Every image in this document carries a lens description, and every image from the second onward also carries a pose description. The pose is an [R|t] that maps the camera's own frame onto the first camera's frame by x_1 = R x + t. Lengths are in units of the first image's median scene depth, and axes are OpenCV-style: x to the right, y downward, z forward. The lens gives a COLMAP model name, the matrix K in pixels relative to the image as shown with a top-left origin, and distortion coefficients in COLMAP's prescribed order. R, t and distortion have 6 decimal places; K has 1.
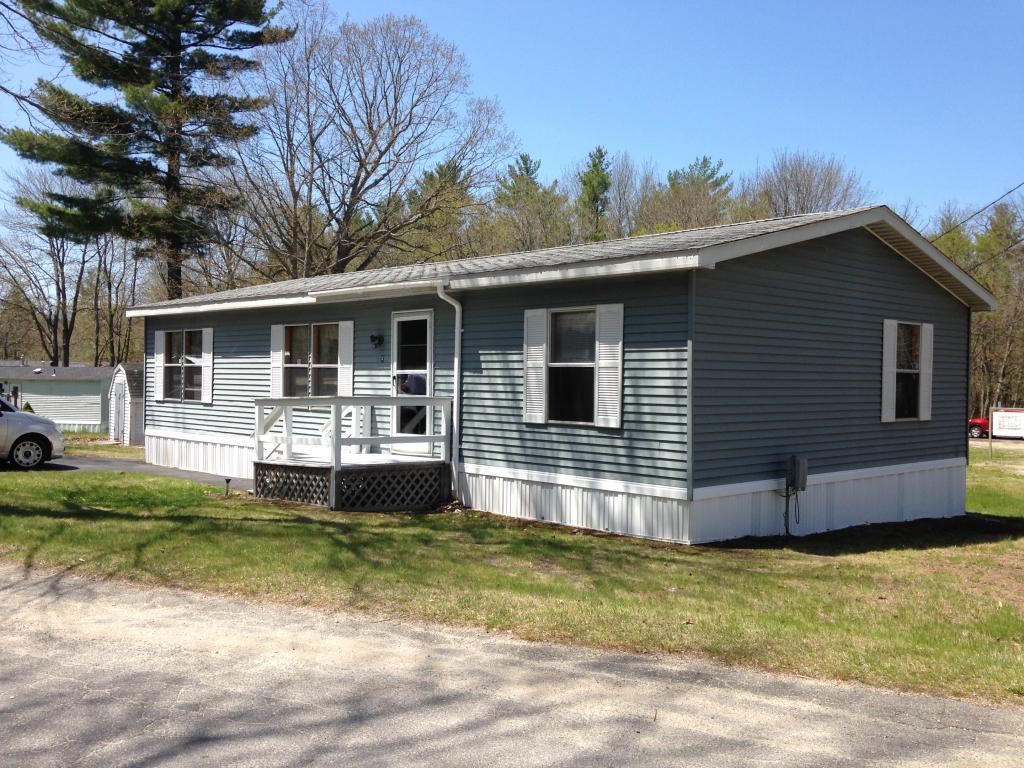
lens RADIAL K [[945.4, 0, 512.0], [0, 945.4, 384.0], [0, 0, 1]] dist [0.166731, -0.284038]
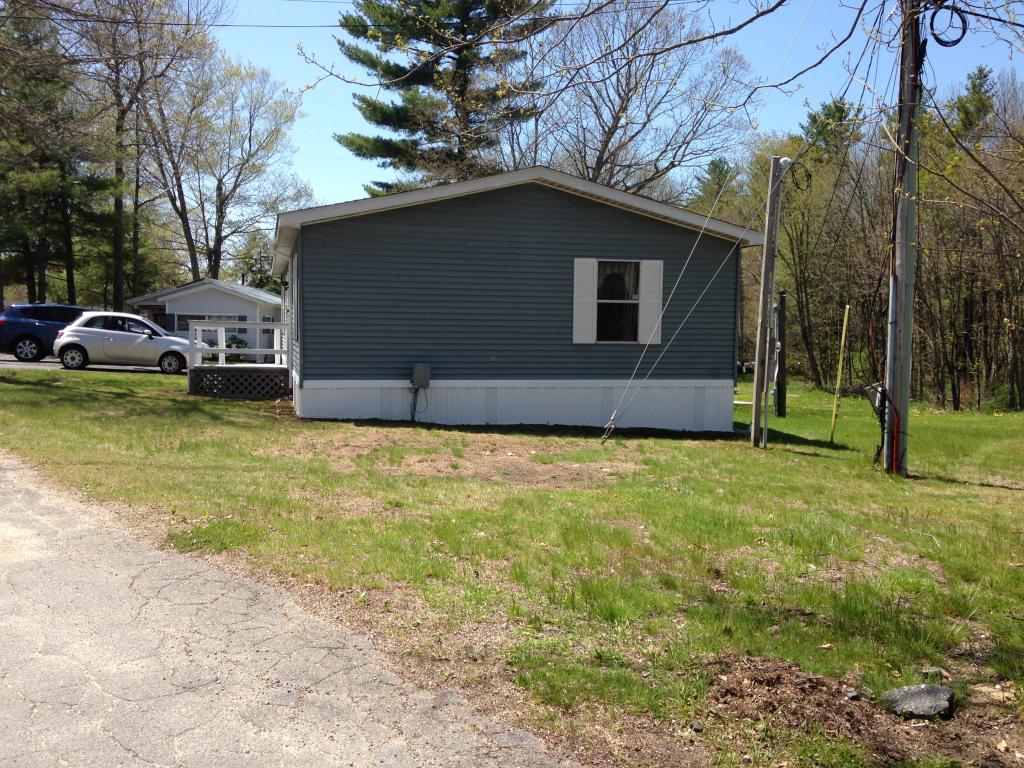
lens RADIAL K [[945.4, 0, 512.0], [0, 945.4, 384.0], [0, 0, 1]] dist [0.166731, -0.284038]
pose [[0.864946, 0.026985, -0.501139, 0.747945], [-0.003111, 0.998822, 0.048415, 0.026935], [0.501855, -0.040317, 0.864012, -0.065104]]
